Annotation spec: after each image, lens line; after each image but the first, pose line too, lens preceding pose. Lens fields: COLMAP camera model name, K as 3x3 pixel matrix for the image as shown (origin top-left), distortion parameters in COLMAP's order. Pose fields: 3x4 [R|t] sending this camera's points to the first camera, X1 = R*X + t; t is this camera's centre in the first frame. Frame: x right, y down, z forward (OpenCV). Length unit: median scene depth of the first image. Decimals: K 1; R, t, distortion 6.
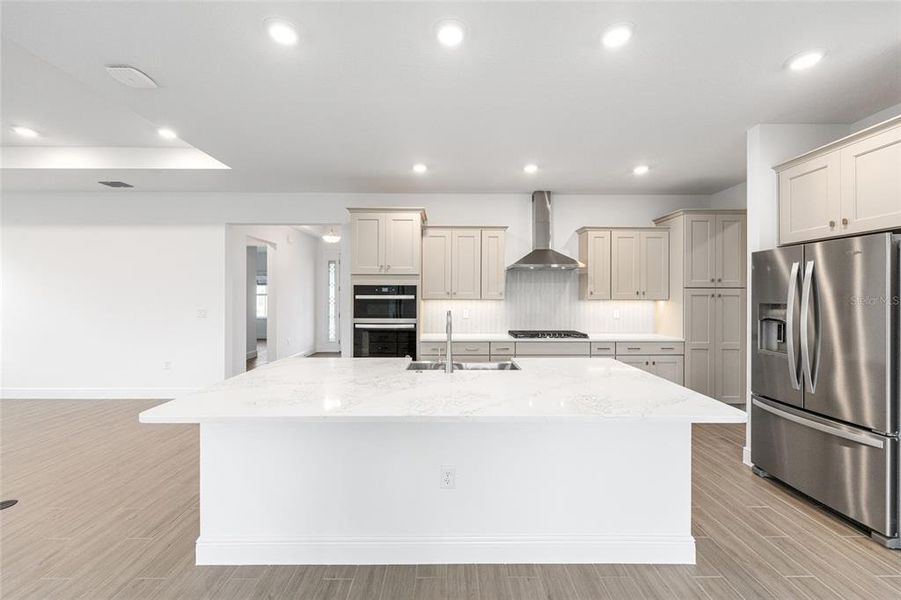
lens RADIAL K [[363.0, 0, 453.5], [0, 363.0, 295.1], [0, 0, 1]] dist [0.000492, -0.000013]
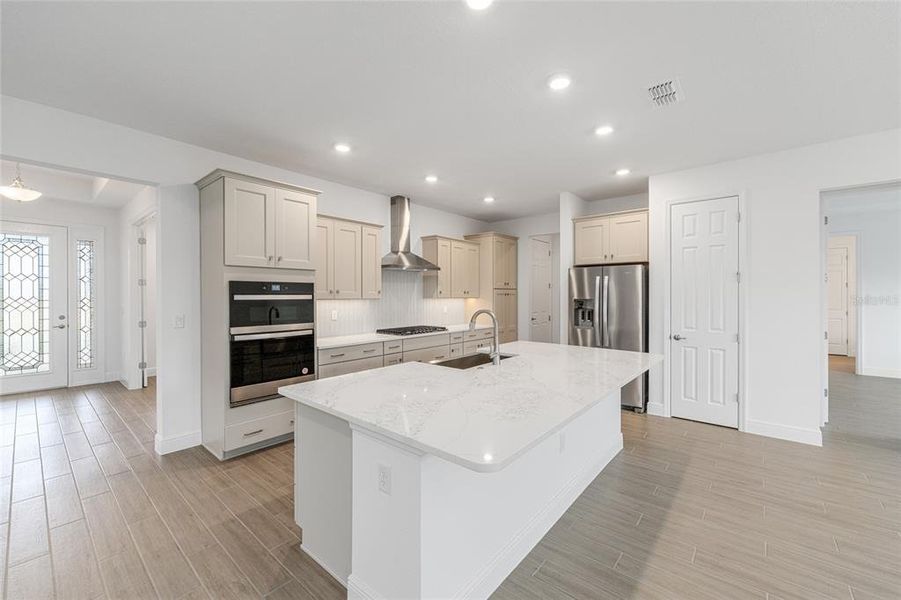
lens RADIAL K [[363.0, 0, 453.5], [0, 363.0, 295.1], [0, 0, 1]] dist [0.000492, -0.000013]
pose [[0.654365, -0.004448, 0.756166, -0.519521], [0.000702, 0.999986, 0.005275, -0.003032], [-0.756178, -0.002921, 0.654359, 0.207488]]
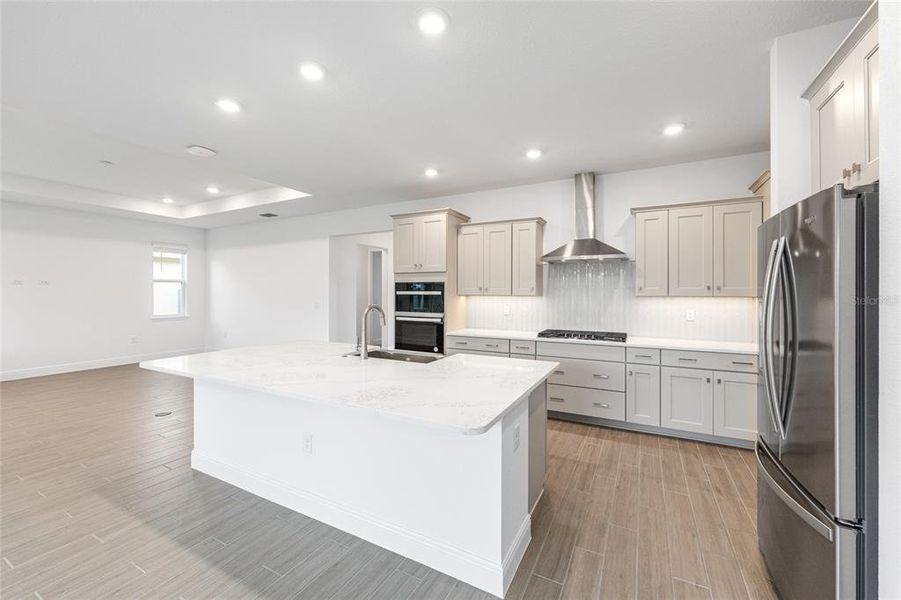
lens RADIAL K [[363.0, 0, 453.5], [0, 363.0, 295.1], [0, 0, 1]] dist [0.000492, -0.000013]
pose [[0.878372, 0.002663, -0.477971, 0.428957], [0.001950, 0.999956, 0.009153, 0.001853], [0.477974, -0.008972, 0.878328, 0.080793]]
